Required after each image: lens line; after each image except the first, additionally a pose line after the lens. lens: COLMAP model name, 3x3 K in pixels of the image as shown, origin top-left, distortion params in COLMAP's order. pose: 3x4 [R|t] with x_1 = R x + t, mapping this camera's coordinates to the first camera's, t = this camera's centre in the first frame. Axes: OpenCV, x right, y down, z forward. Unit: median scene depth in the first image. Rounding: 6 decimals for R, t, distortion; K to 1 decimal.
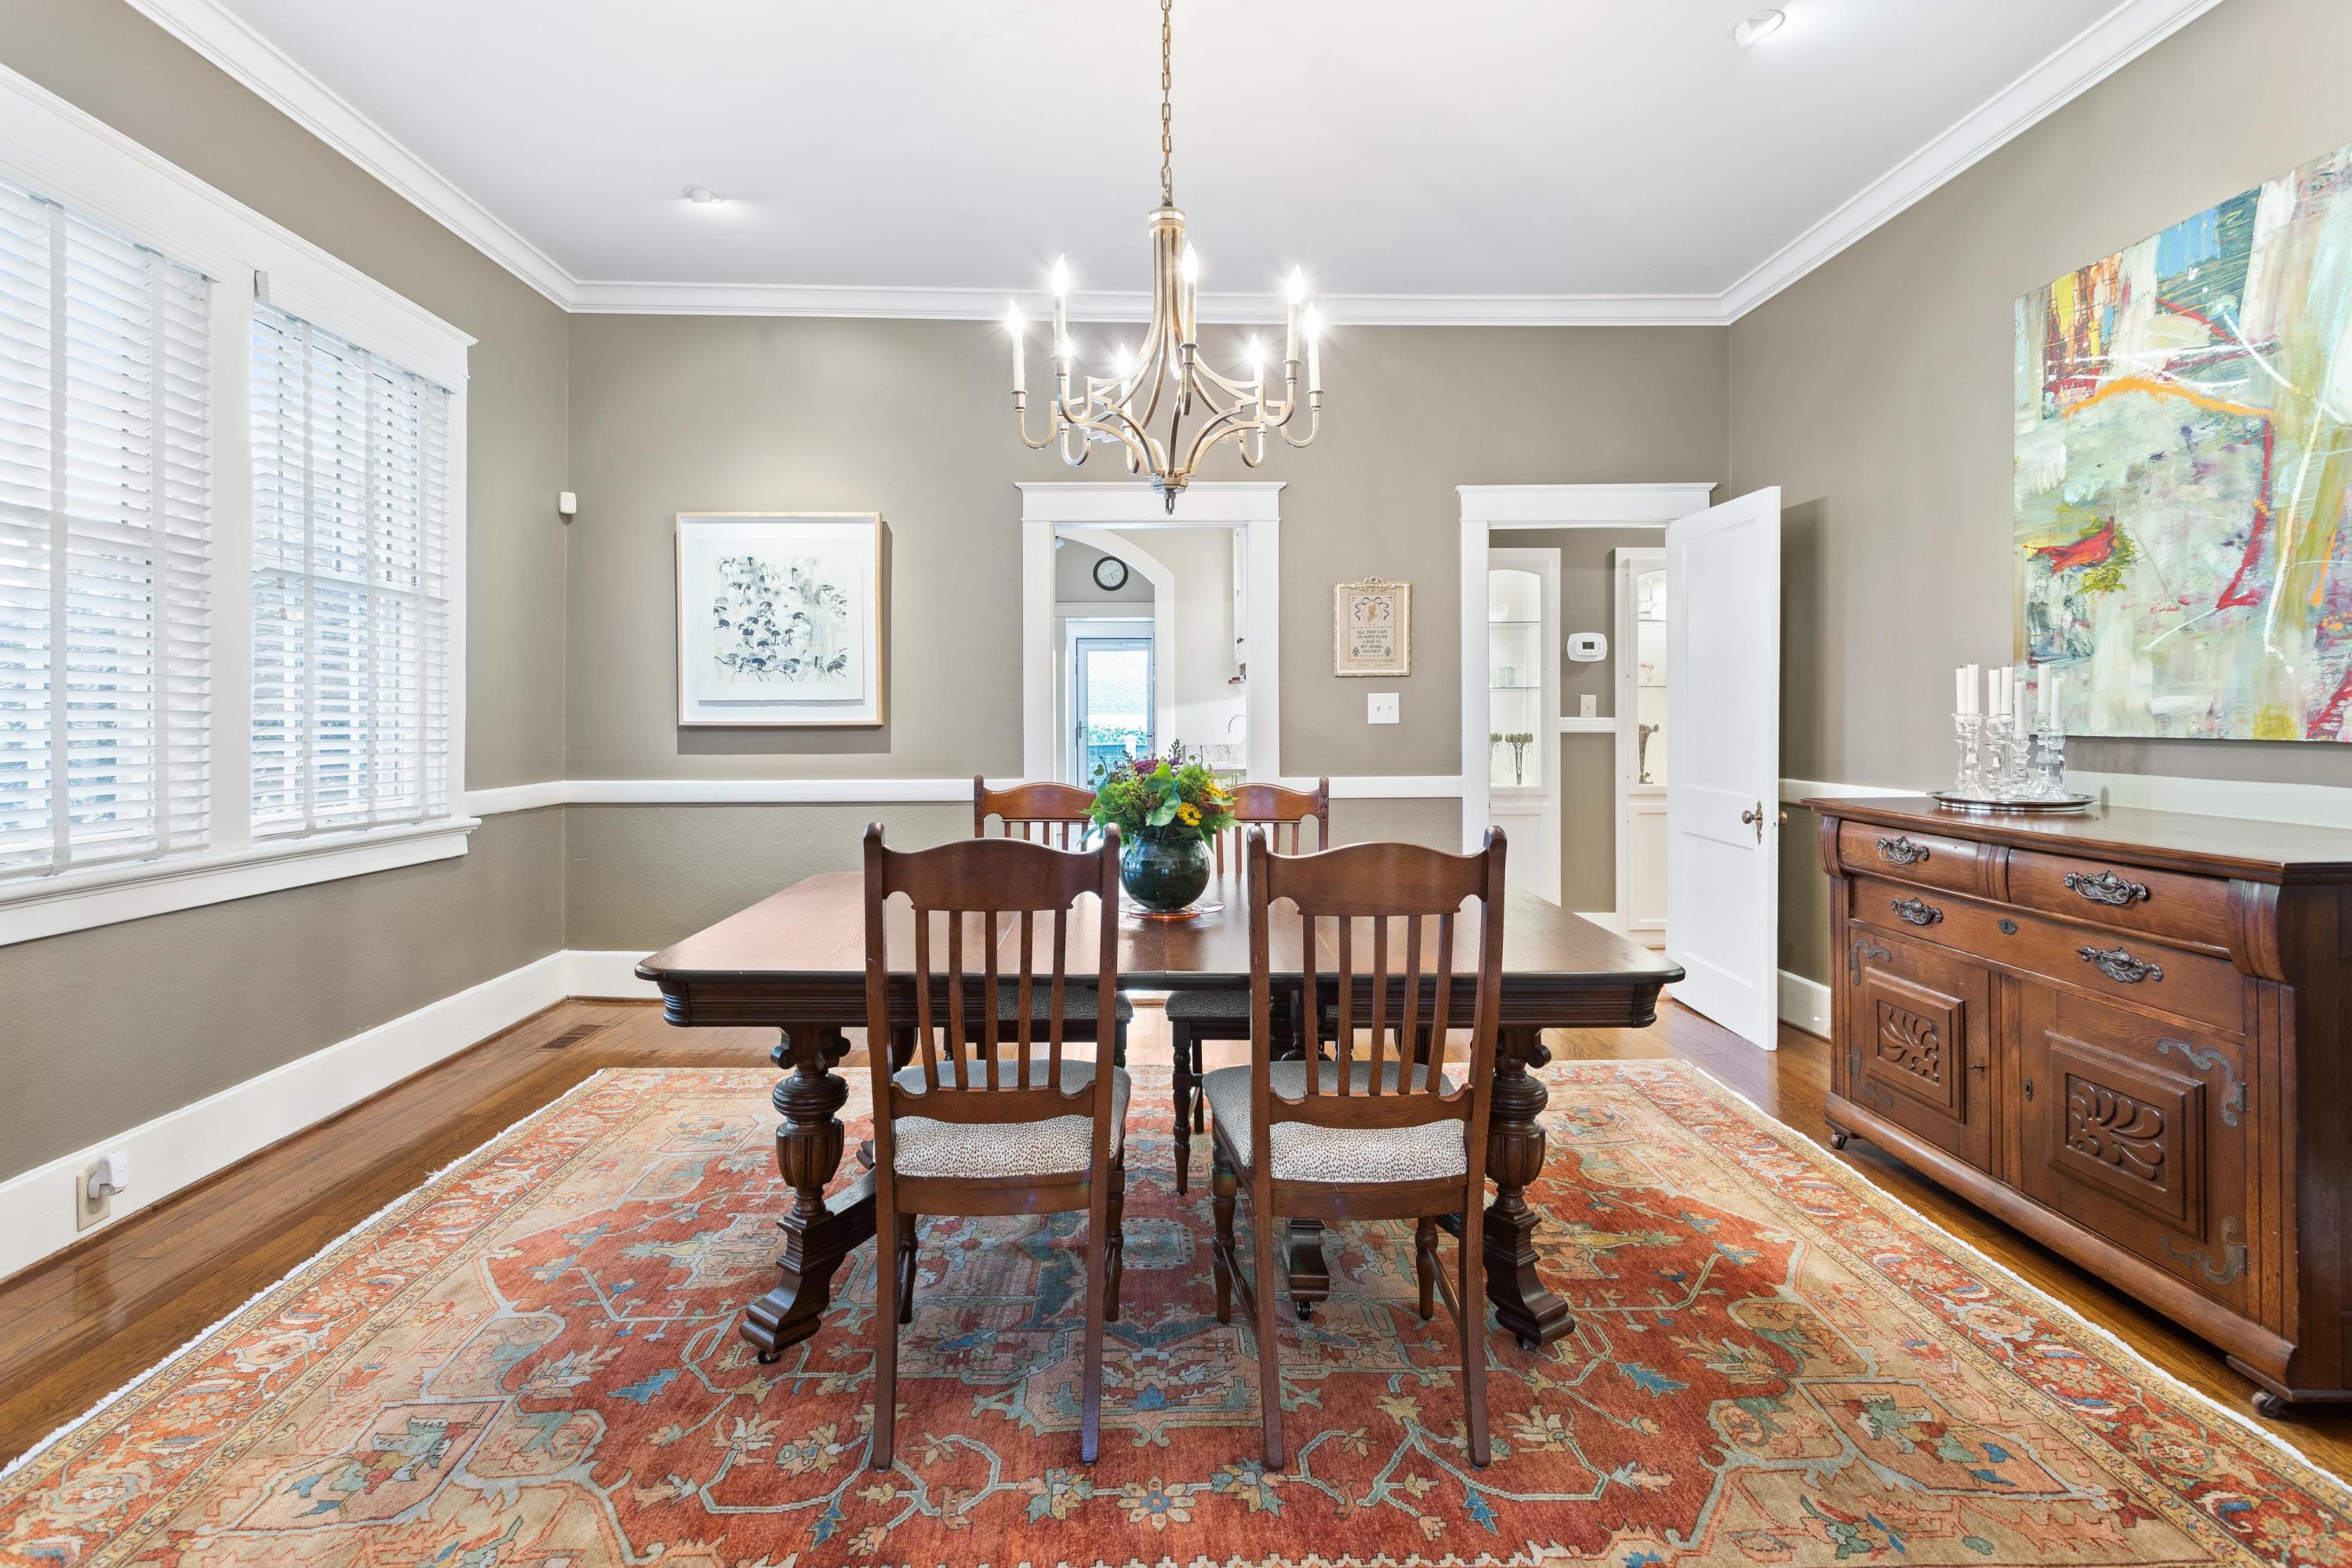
lens RADIAL K [[1238.0, 0, 1163.5], [0, 1238.0, 742.1], [0, 0, 1]] dist [-0.000644, 0.000039]
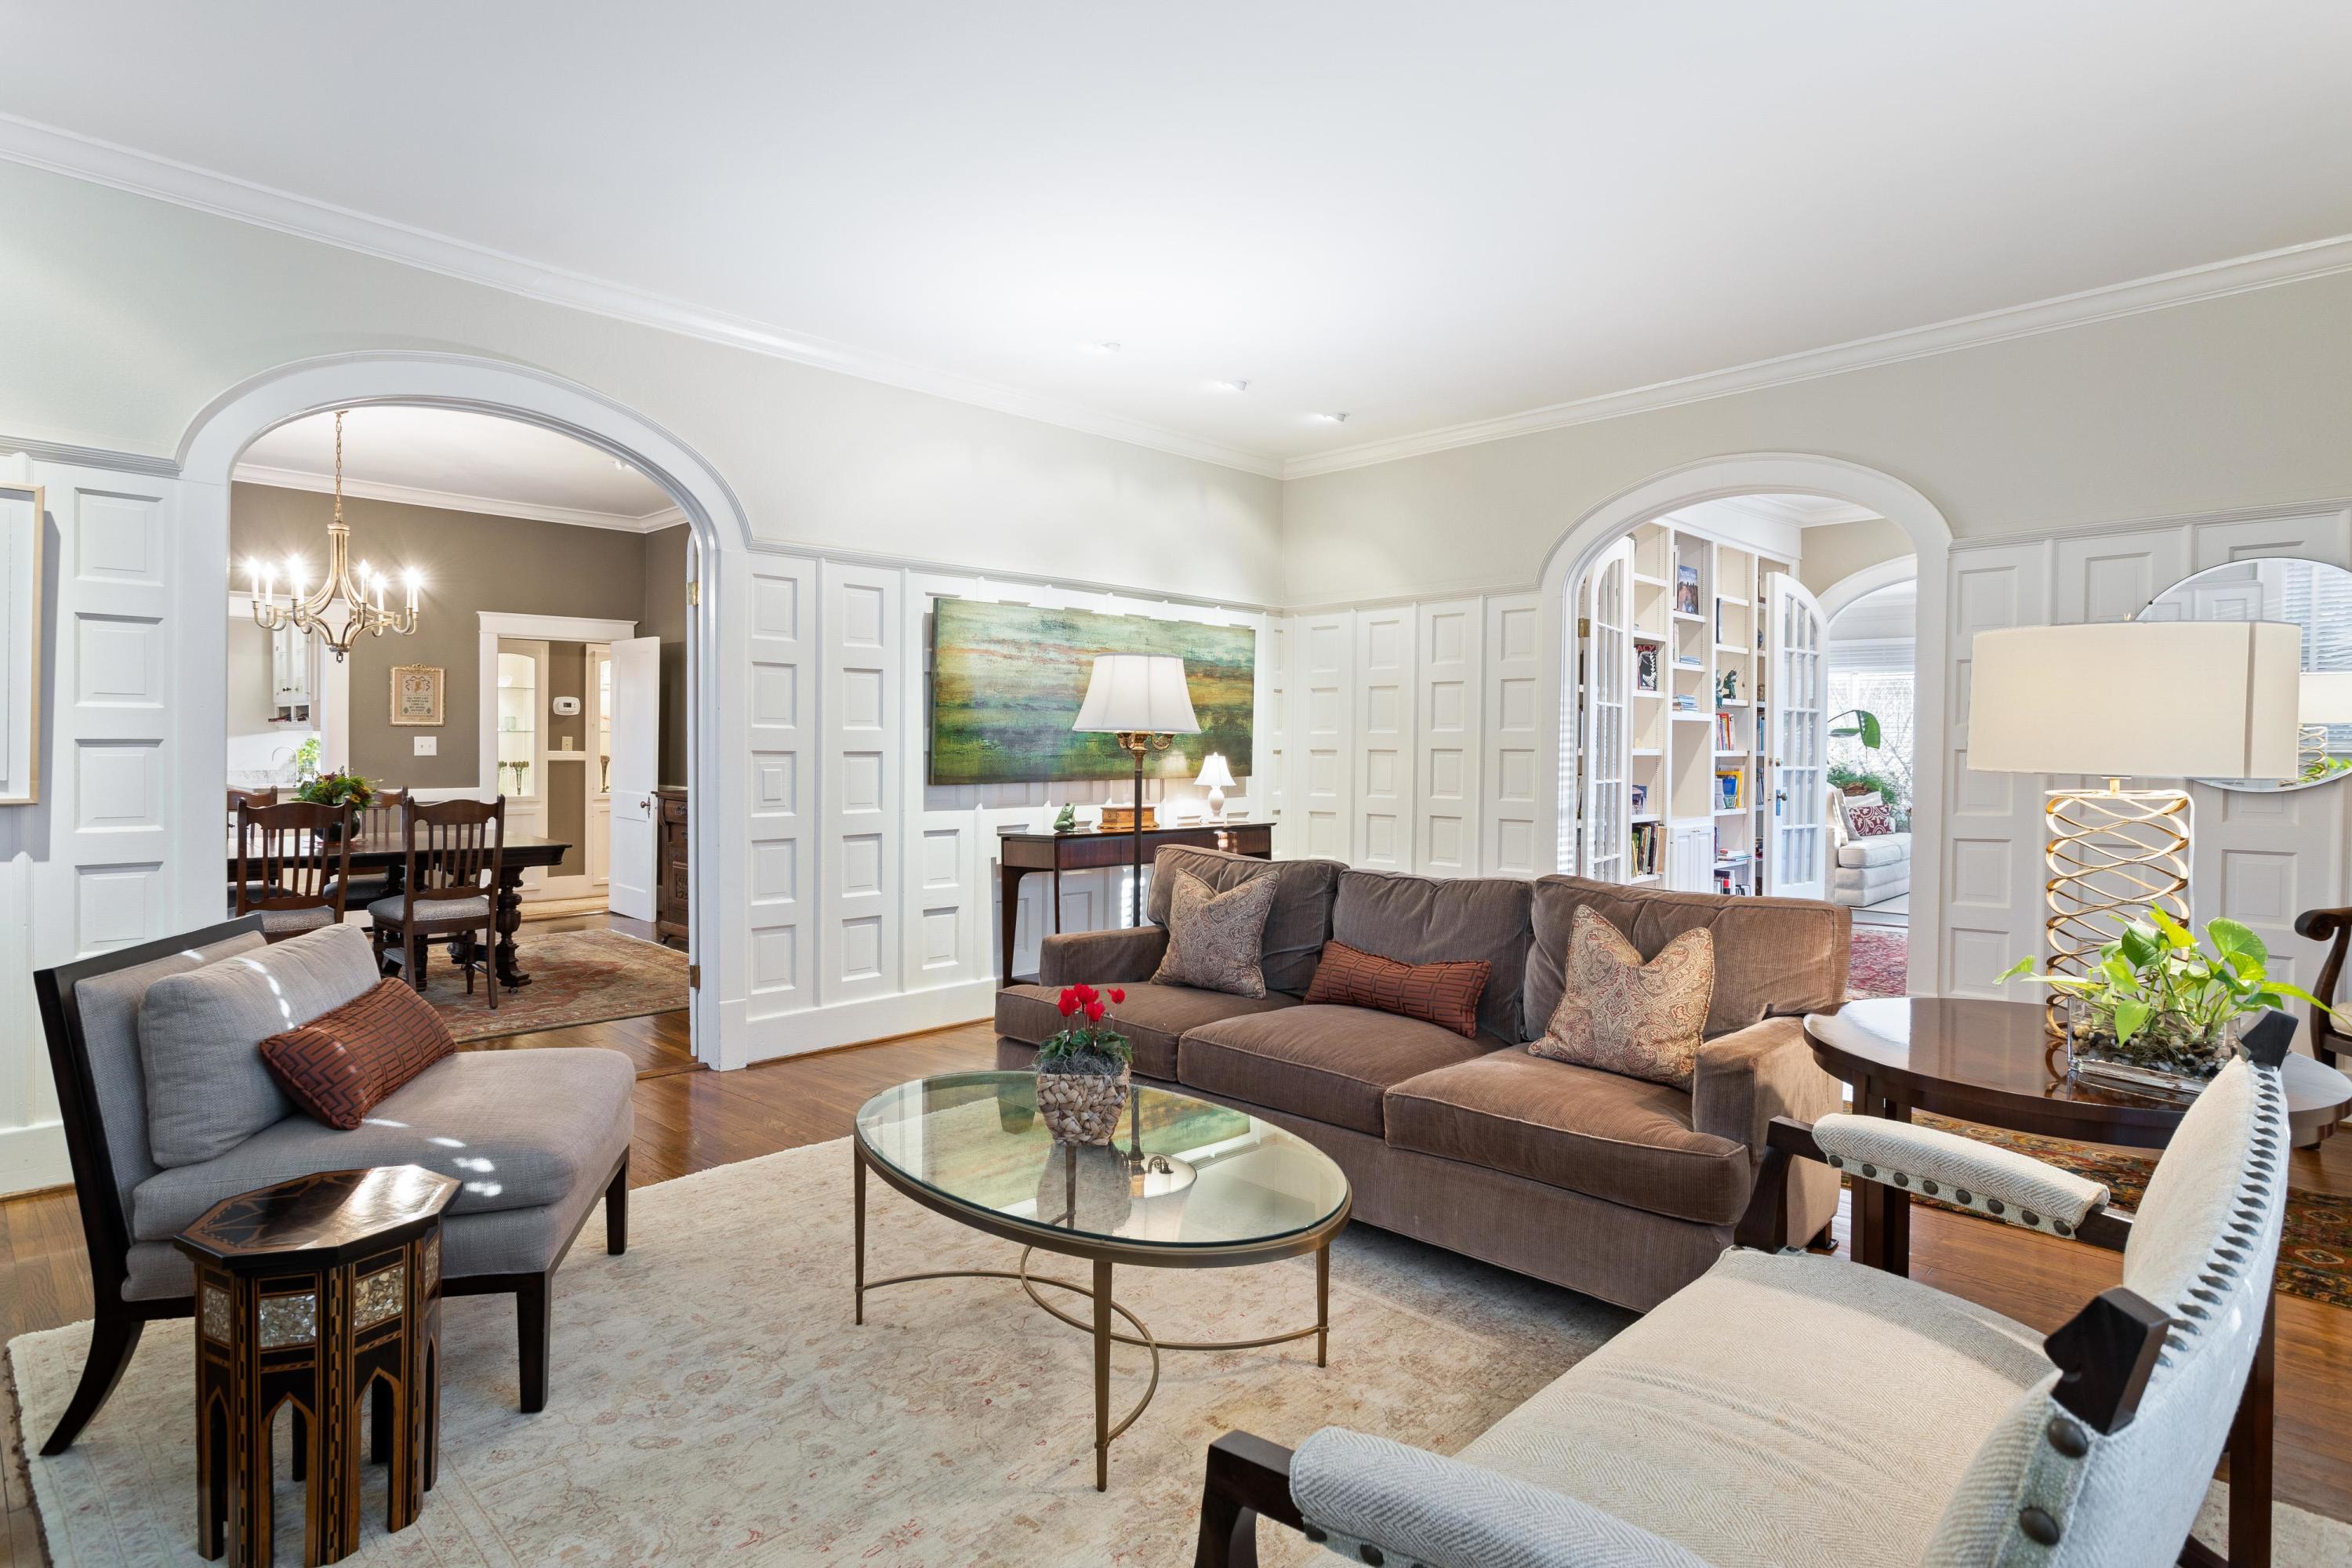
lens RADIAL K [[1238.0, 0, 1163.5], [0, 1238.0, 742.1], [0, 0, 1]] dist [-0.000644, 0.000039]
pose [[0.730613, 0.008960, 0.682733, -0.217825], [0.005275, 0.999810, -0.018767, 0.002648], [-0.682772, 0.017313, 0.730427, -0.820466]]
